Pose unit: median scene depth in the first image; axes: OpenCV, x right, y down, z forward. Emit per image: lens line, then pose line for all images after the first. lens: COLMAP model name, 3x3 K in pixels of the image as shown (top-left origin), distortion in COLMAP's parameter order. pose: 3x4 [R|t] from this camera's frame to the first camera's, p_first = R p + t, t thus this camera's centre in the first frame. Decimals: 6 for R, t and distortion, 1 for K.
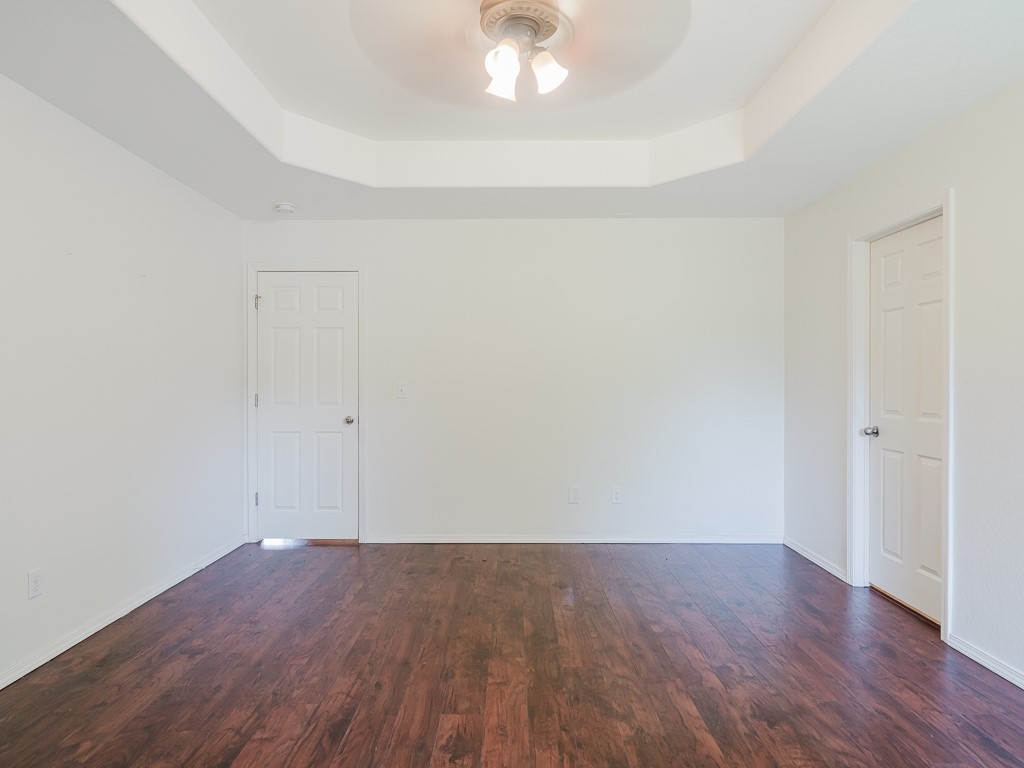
lens RADIAL K [[596.1, 0, 509.6], [0, 596.1, 383.4], [0, 0, 1]] dist [-0.003205, -0.000131]
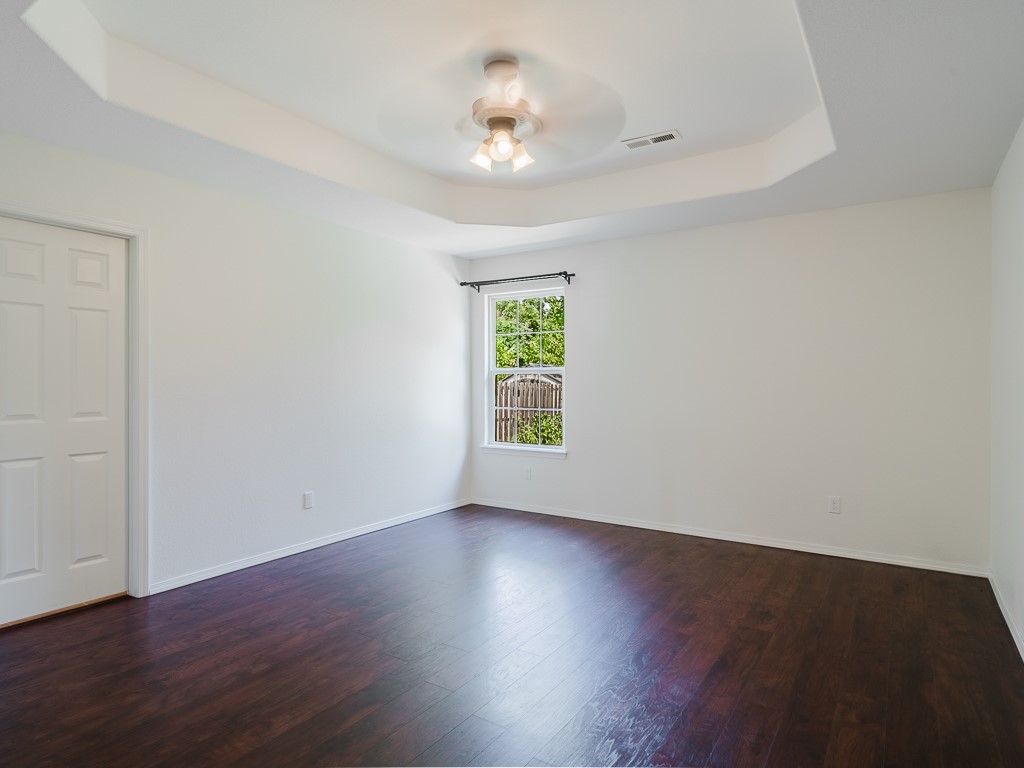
lens RADIAL K [[596.1, 0, 510.3], [0, 596.1, 383.7], [0, 0, 1]] dist [-0.003205, -0.000131]
pose [[-0.837599, -0.001651, 0.546284, -0.505102], [0.000358, 0.999994, 0.003570, -0.005240], [-0.546286, 0.003186, -0.837593, 1.447648]]
